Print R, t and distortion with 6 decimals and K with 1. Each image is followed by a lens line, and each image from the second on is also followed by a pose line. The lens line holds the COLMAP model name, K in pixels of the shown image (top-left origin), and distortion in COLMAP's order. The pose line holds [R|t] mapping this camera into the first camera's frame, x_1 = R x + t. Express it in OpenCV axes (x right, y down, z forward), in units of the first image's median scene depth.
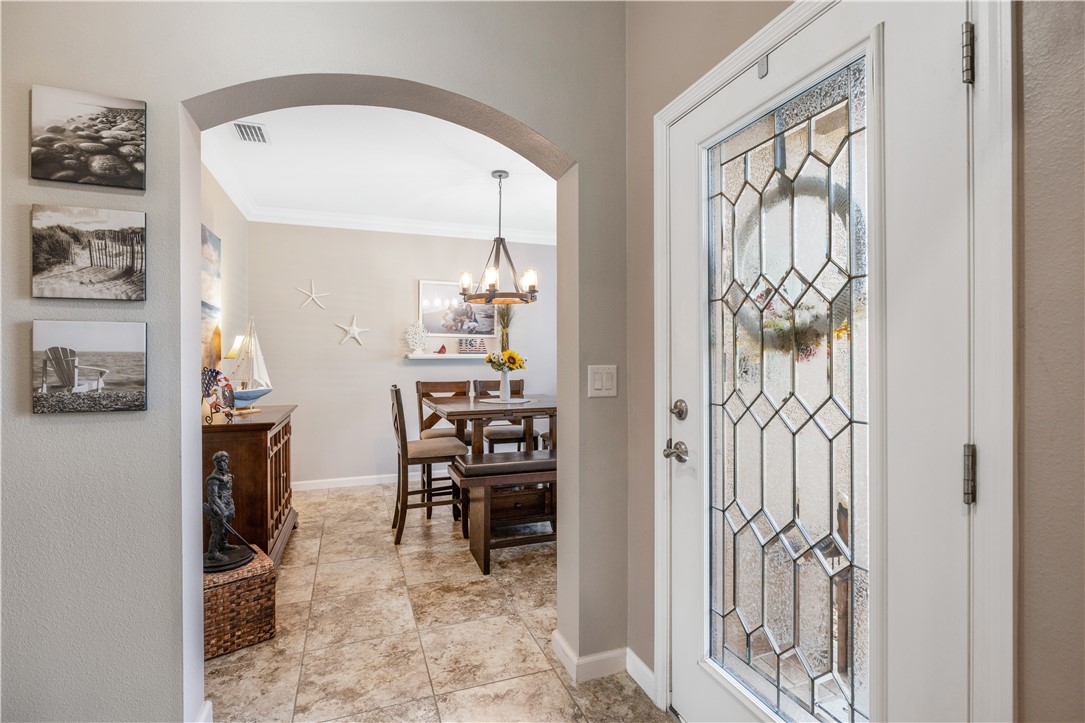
lens RADIAL K [[517.9, 0, 542.5], [0, 517.9, 359.0], [0, 0, 1]] dist [0.002931, 0.000280]
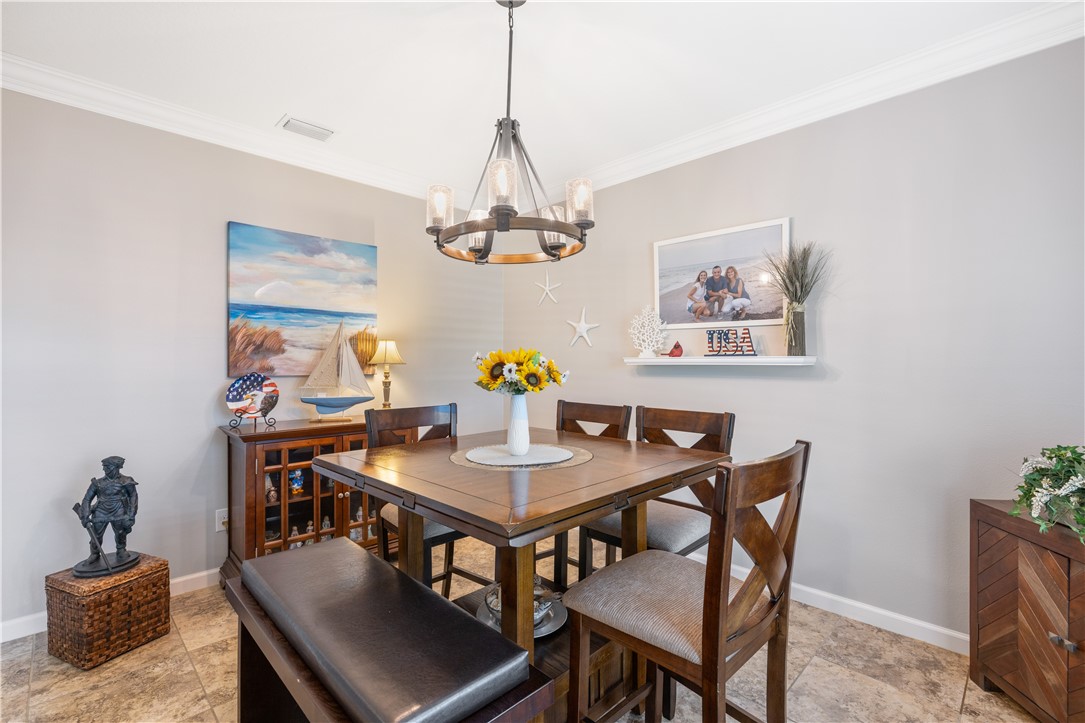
lens RADIAL K [[486.7, 0, 539.5], [0, 486.7, 365.2], [0, 0, 1]] dist [-0.001069, -0.000483]
pose [[0.396114, 0.008718, -0.918160, 0.260920], [-0.003006, 0.999962, 0.008198, -0.004638], [0.918196, -0.000487, 0.396125, 0.629336]]
